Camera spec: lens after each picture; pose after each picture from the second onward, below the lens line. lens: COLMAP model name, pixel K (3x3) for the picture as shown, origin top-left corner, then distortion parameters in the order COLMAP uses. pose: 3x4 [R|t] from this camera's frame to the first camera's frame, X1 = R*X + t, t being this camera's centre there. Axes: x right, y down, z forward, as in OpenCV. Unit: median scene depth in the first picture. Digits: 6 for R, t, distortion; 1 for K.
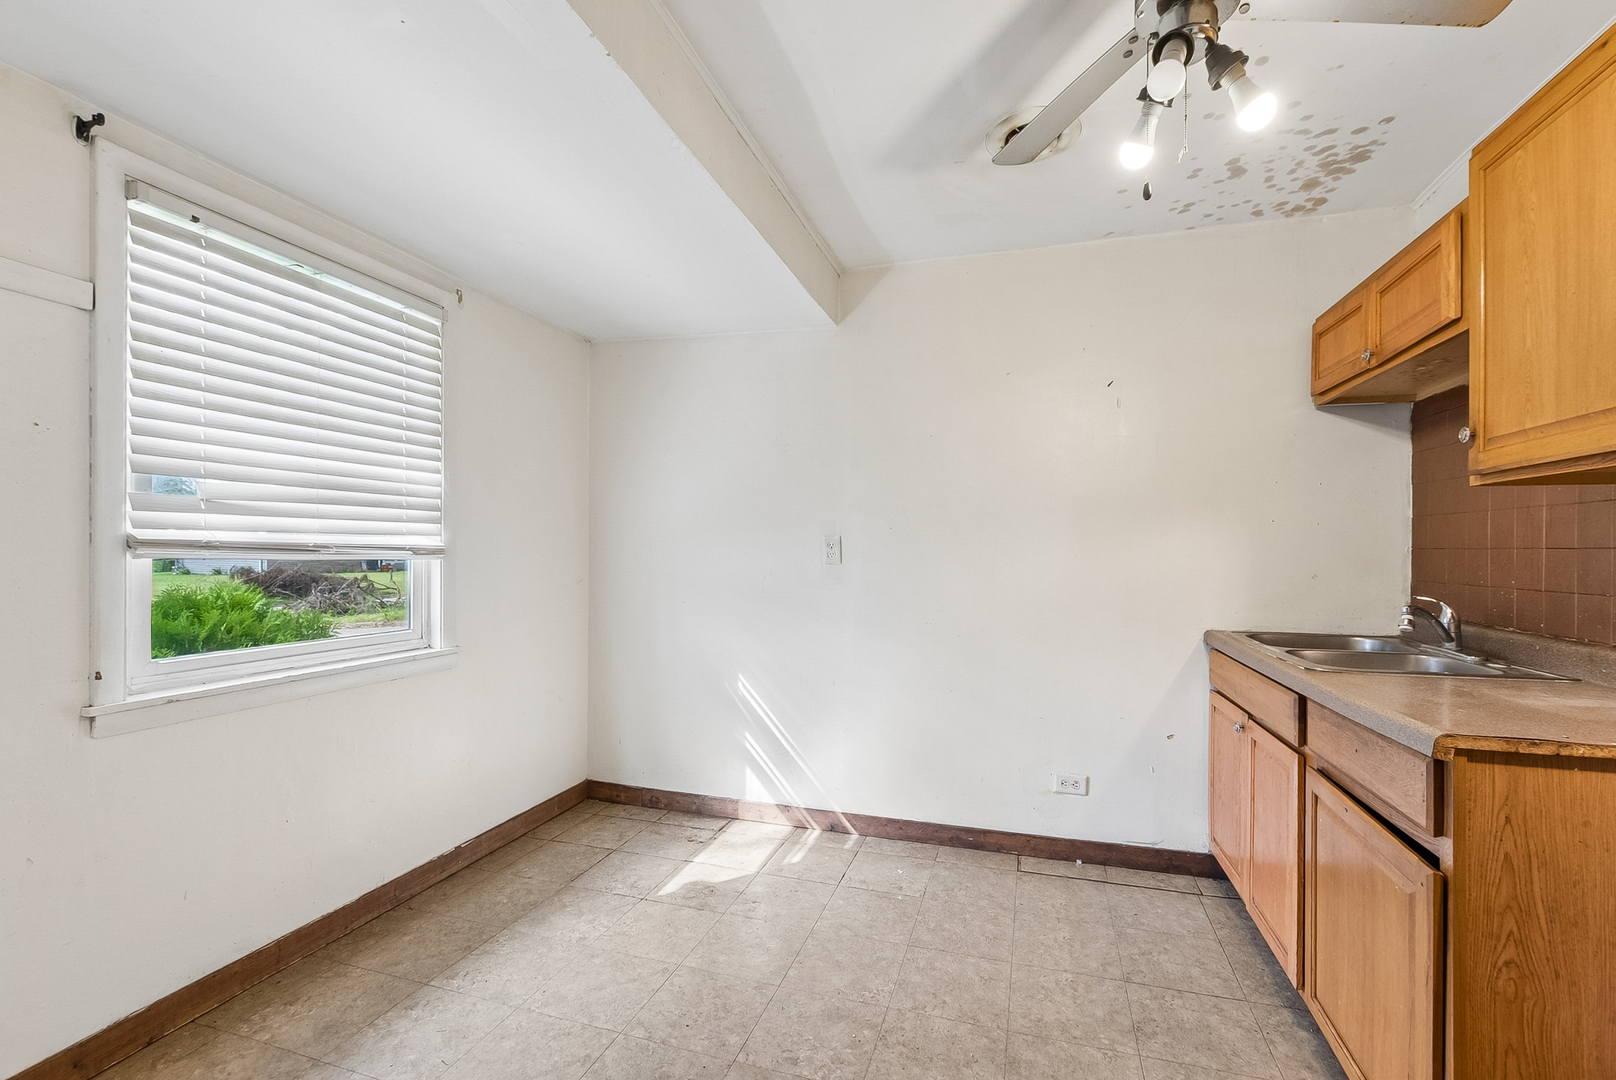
lens RADIAL K [[719.9, 0, 815.6], [0, 719.9, 566.7], [0, 0, 1]] dist [-0.014275, 0.006832]
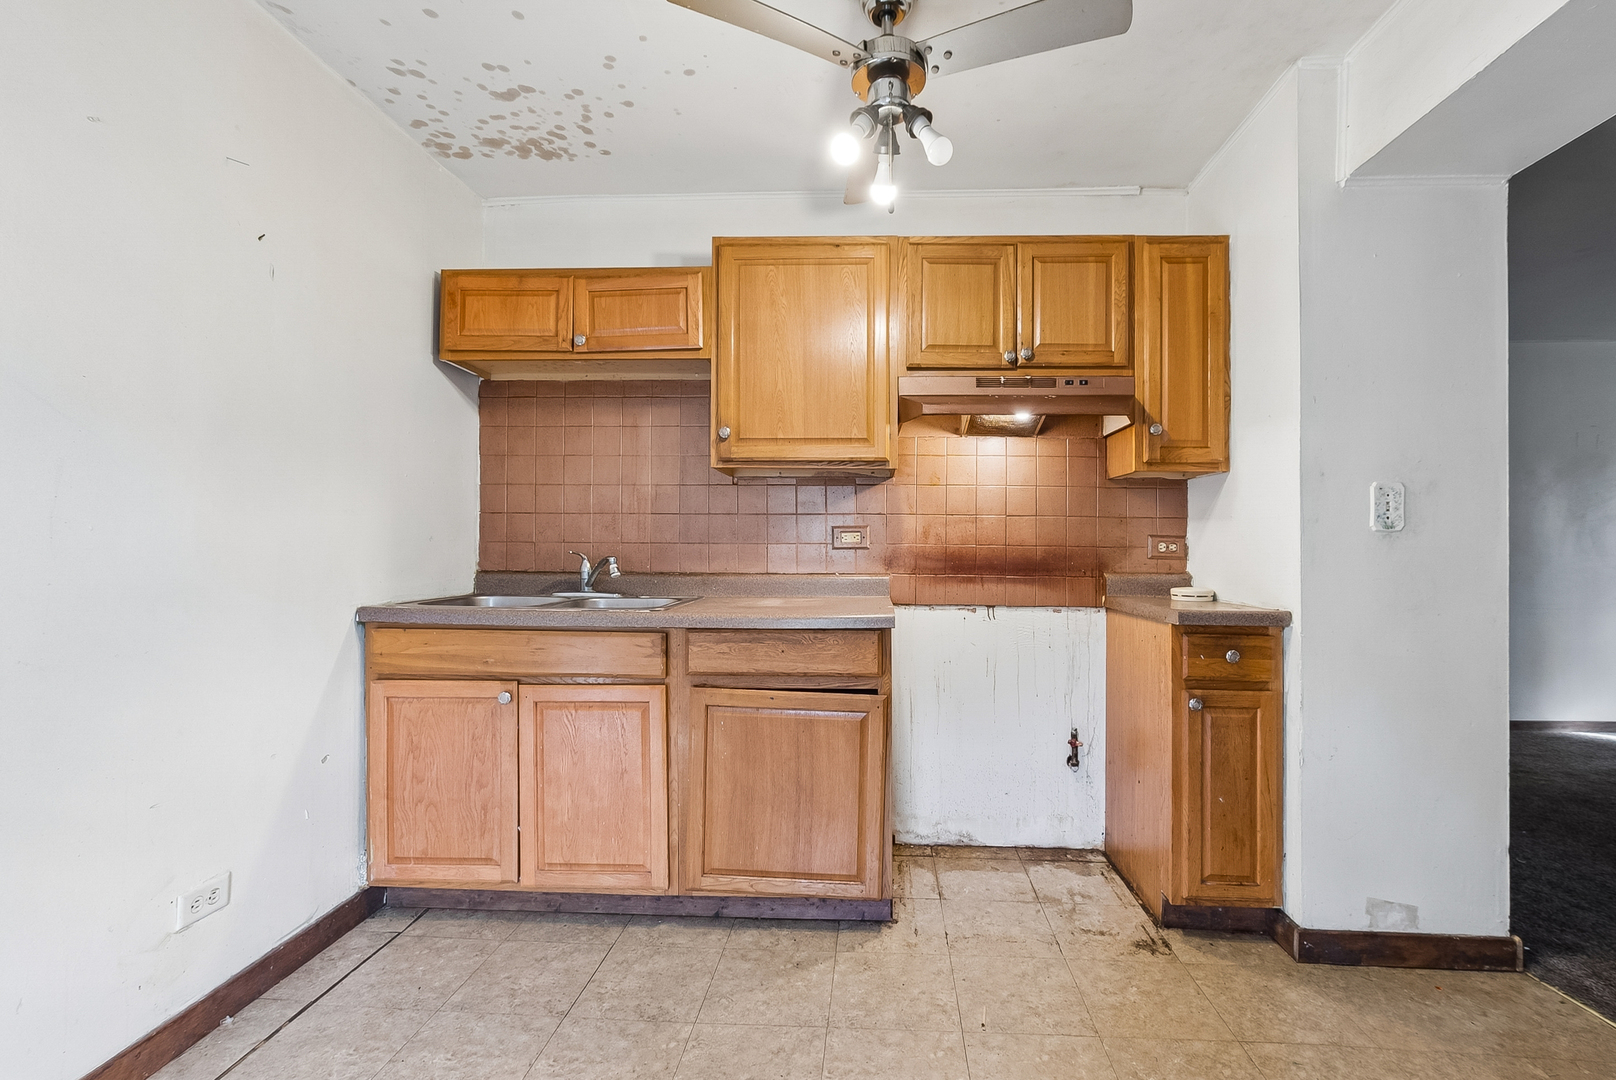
lens RADIAL K [[747.4, 0, 815.5], [0, 747.4, 550.3], [0, 0, 1]] dist [0.001278, 0.000113]
pose [[-0.246852, -0.005561, 0.969037, -0.417641], [0.016071, 0.999823, 0.009832, 0.029944], [-0.968920, 0.018001, -0.246719, 0.806868]]
